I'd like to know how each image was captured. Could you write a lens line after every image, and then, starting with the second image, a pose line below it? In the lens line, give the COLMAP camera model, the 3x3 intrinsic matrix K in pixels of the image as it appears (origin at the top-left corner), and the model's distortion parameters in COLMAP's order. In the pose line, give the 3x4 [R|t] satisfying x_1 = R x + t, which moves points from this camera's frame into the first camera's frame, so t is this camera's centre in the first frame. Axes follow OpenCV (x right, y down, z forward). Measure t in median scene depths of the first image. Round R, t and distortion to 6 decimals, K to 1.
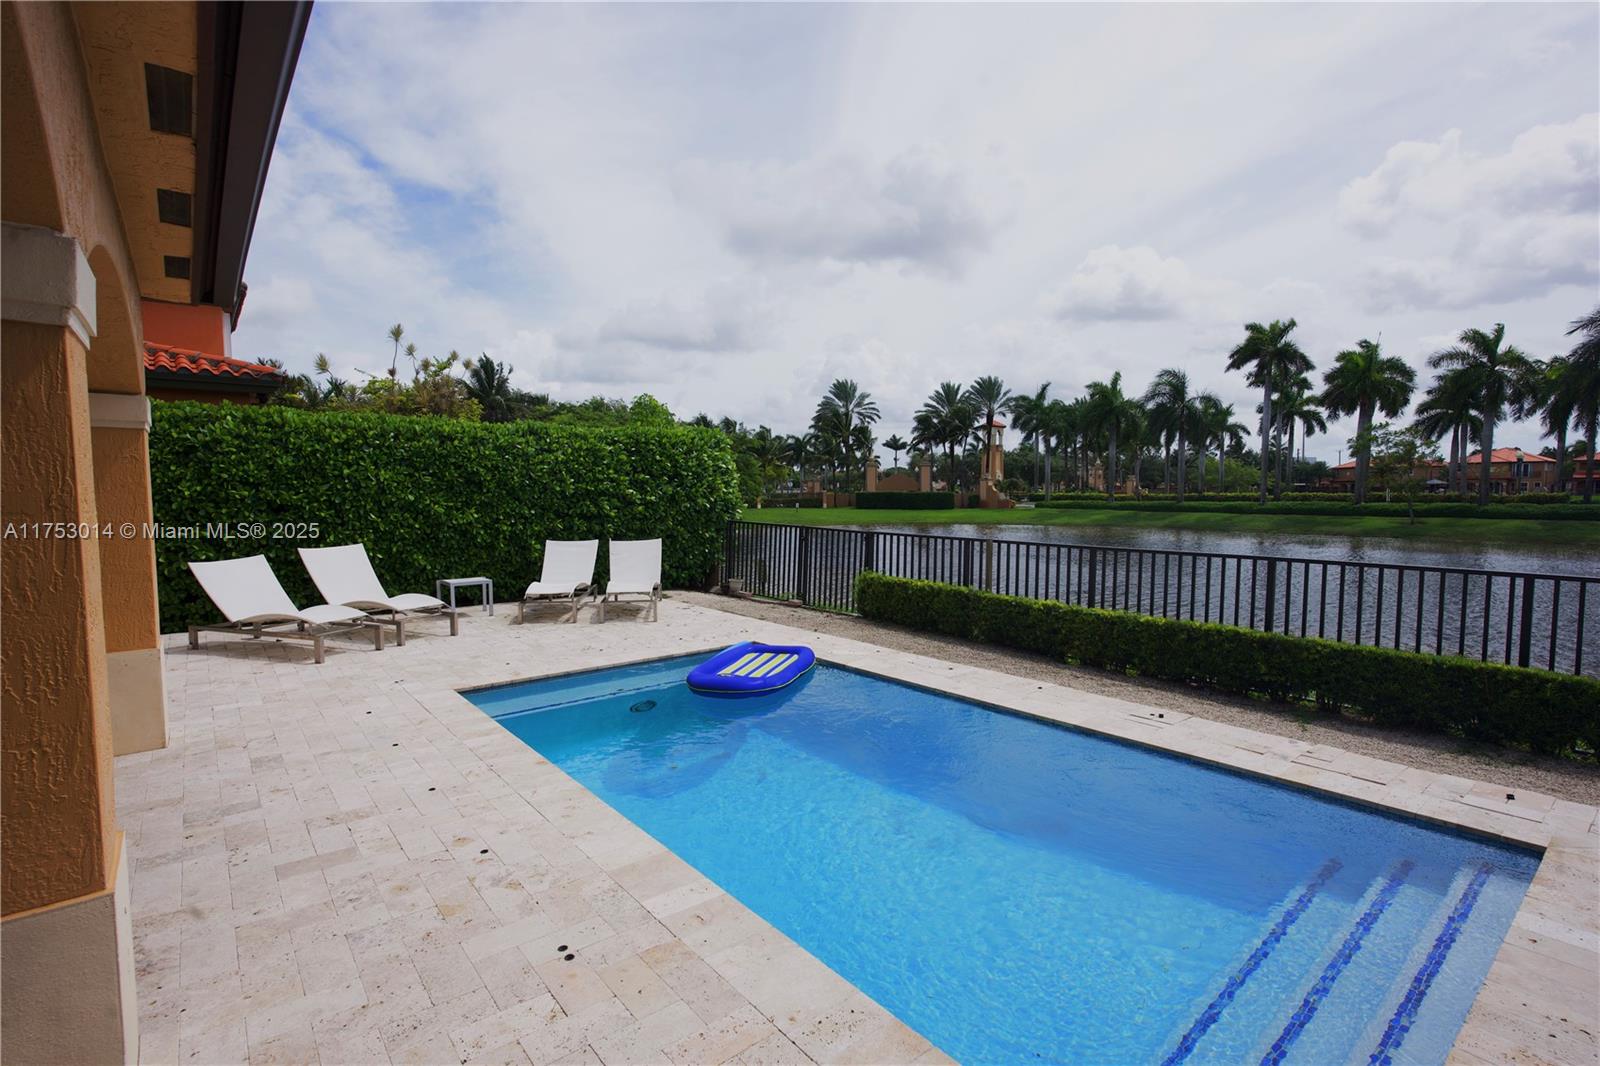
lens RADIAL K [[755.9, 0, 803.2], [0, 755.9, 528.9], [0, 0, 1]] dist [-0.012641, 0.004825]
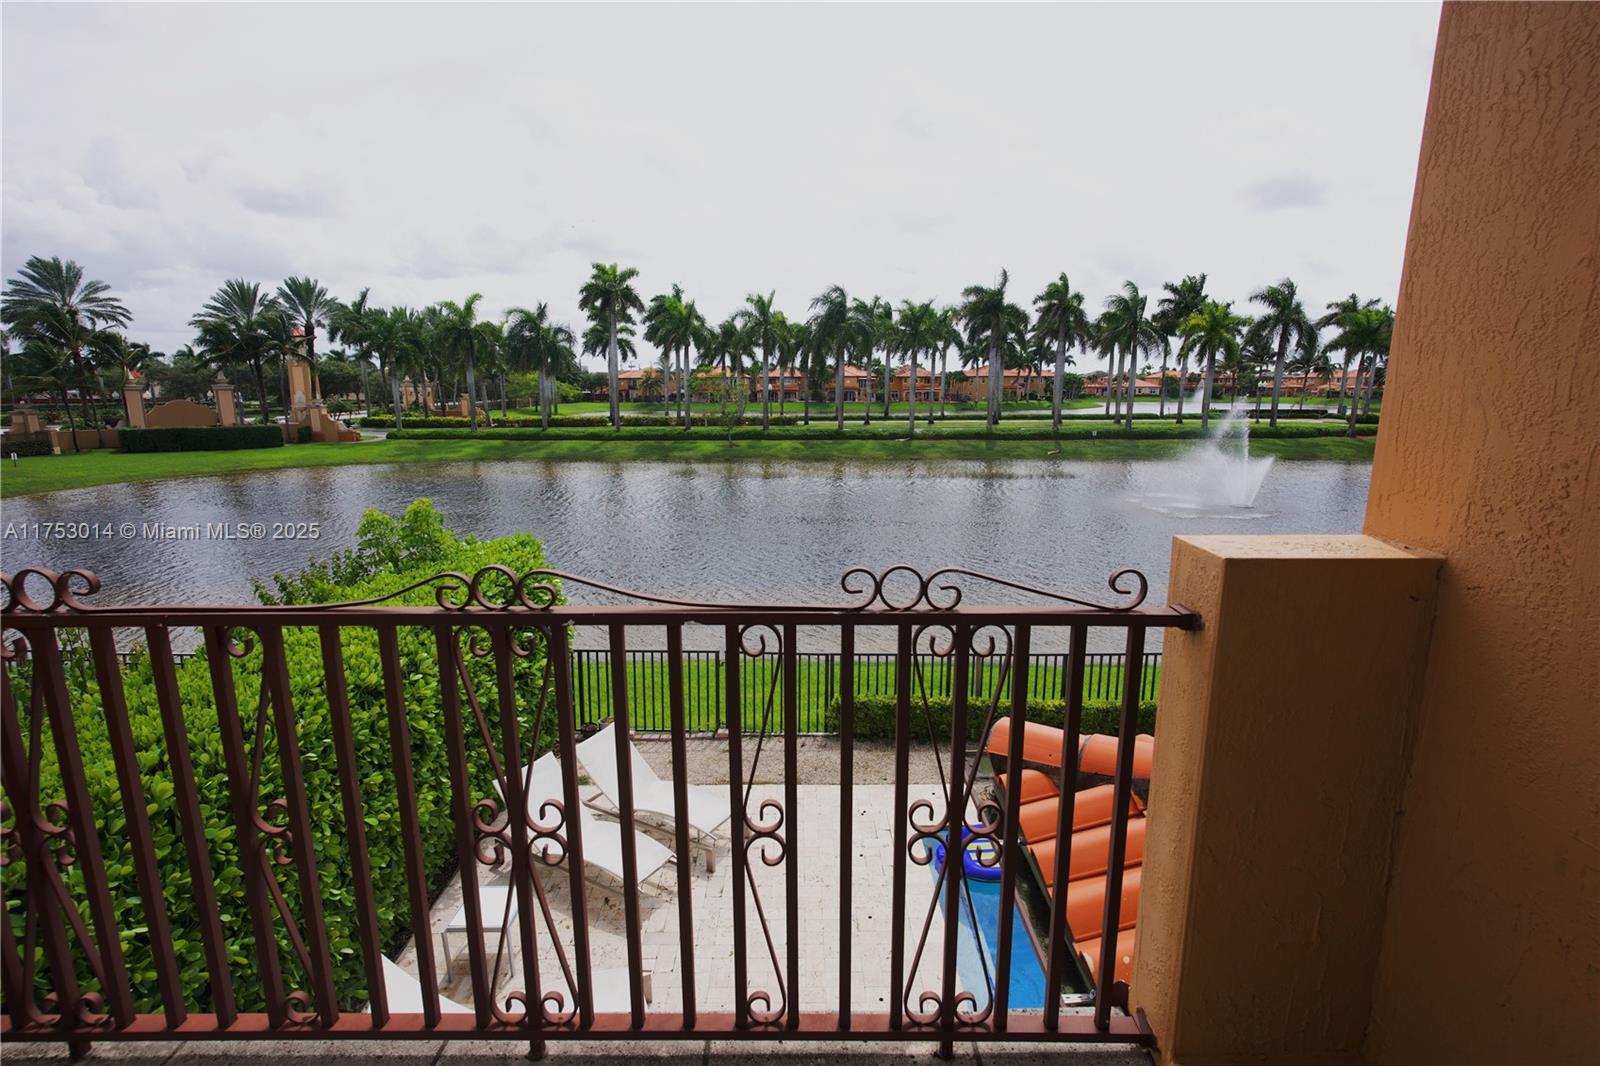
lens RADIAL K [[755.9, 0, 806.2], [0, 755.9, 540.6], [0, 0, 1]] dist [-0.012641, 0.004825]
pose [[0.628336, -0.155281, 0.762287, -0.100948], [0.041290, 0.985152, 0.166645, -0.047197], [-0.776846, -0.073234, 0.625418, 0.057756]]
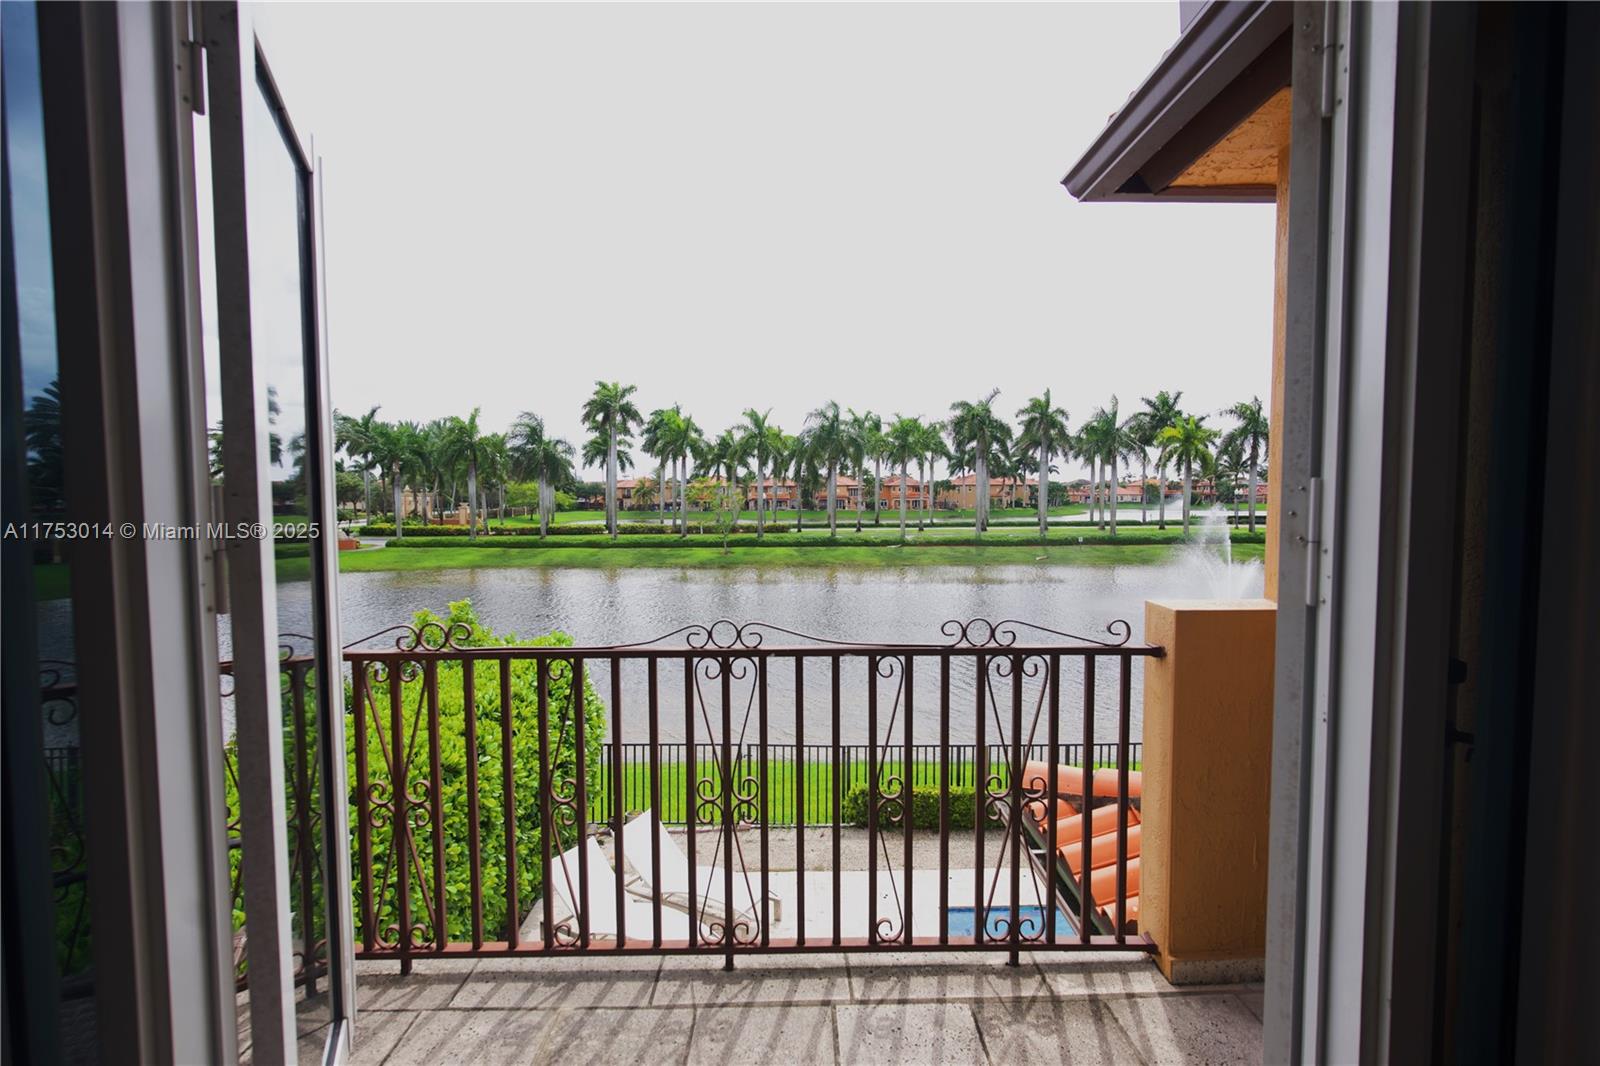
lens RADIAL K [[755.9, 0, 805.5], [0, 755.9, 538.5], [0, 0, 1]] dist [-0.012641, 0.004825]
pose [[0.618446, -0.046542, 0.784448, -0.115233], [0.044213, 0.998724, 0.024399, -0.047671], [-0.784583, 0.019593, 0.619715, 0.053603]]
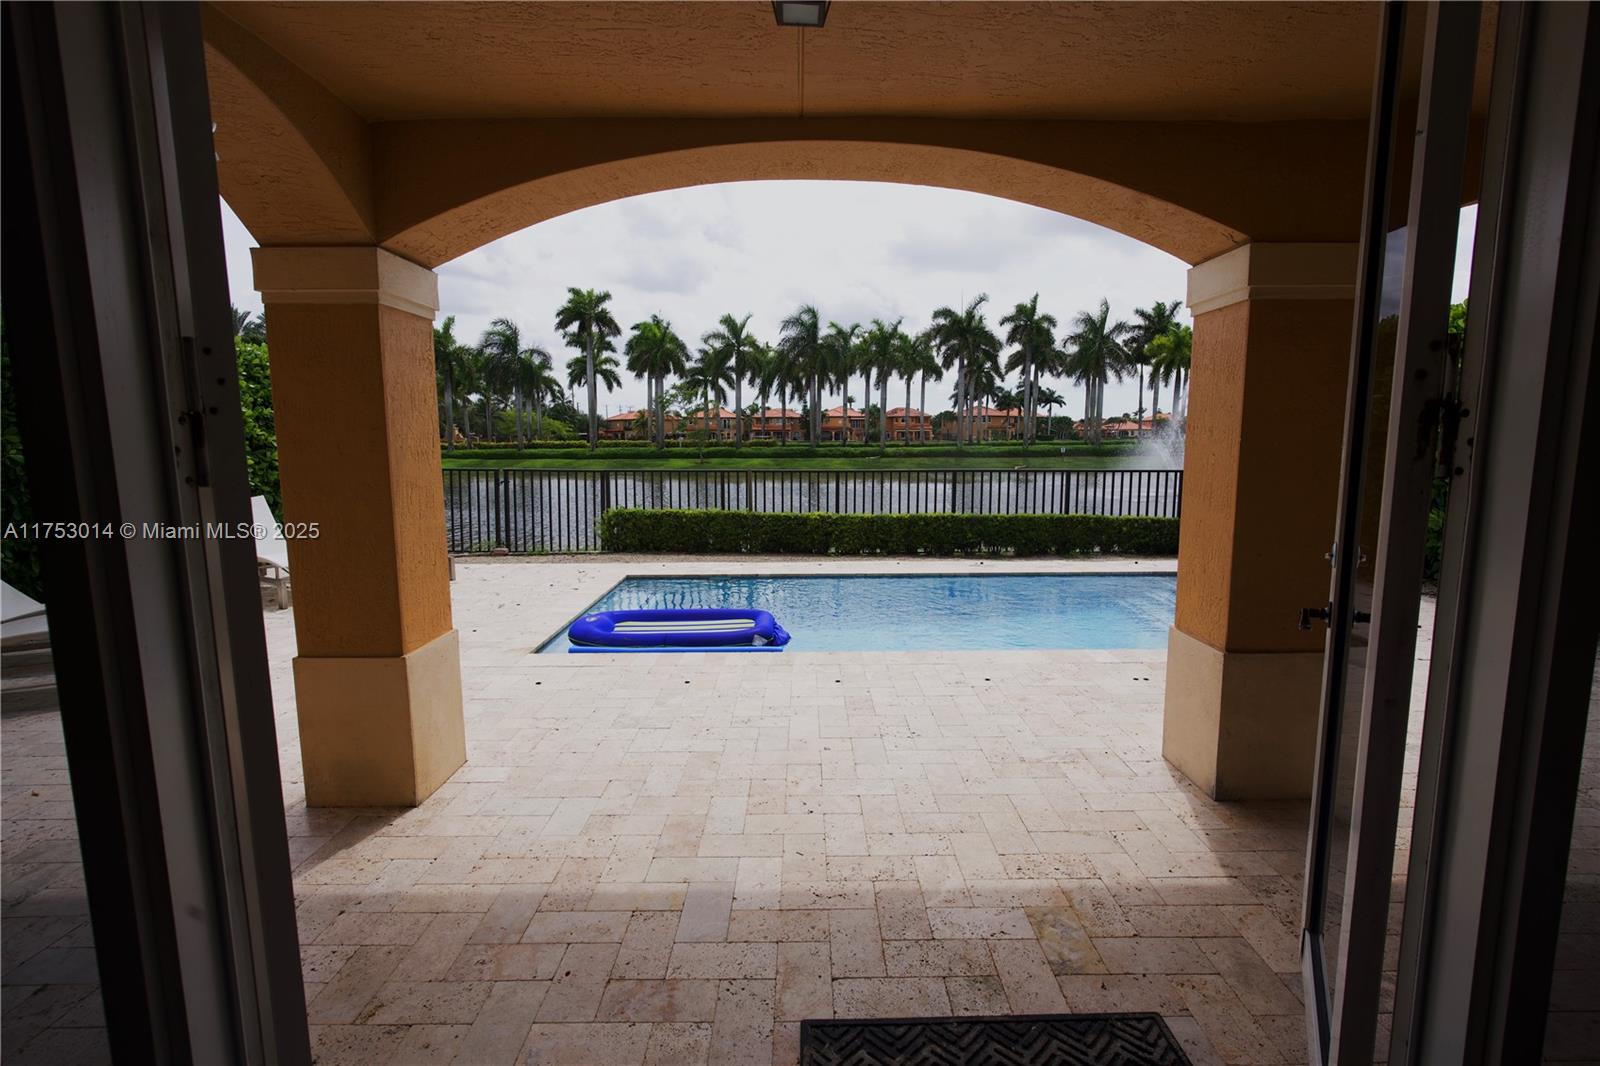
lens RADIAL K [[755.9, 0, 803.6], [0, 755.9, 541.3], [0, 0, 1]] dist [-0.012641, 0.004825]
pose [[0.634170, -0.106209, 0.765864, -0.079430], [0.043091, 0.993836, 0.102142, 0.000934], [-0.771992, -0.031774, 0.634838, 0.018411]]
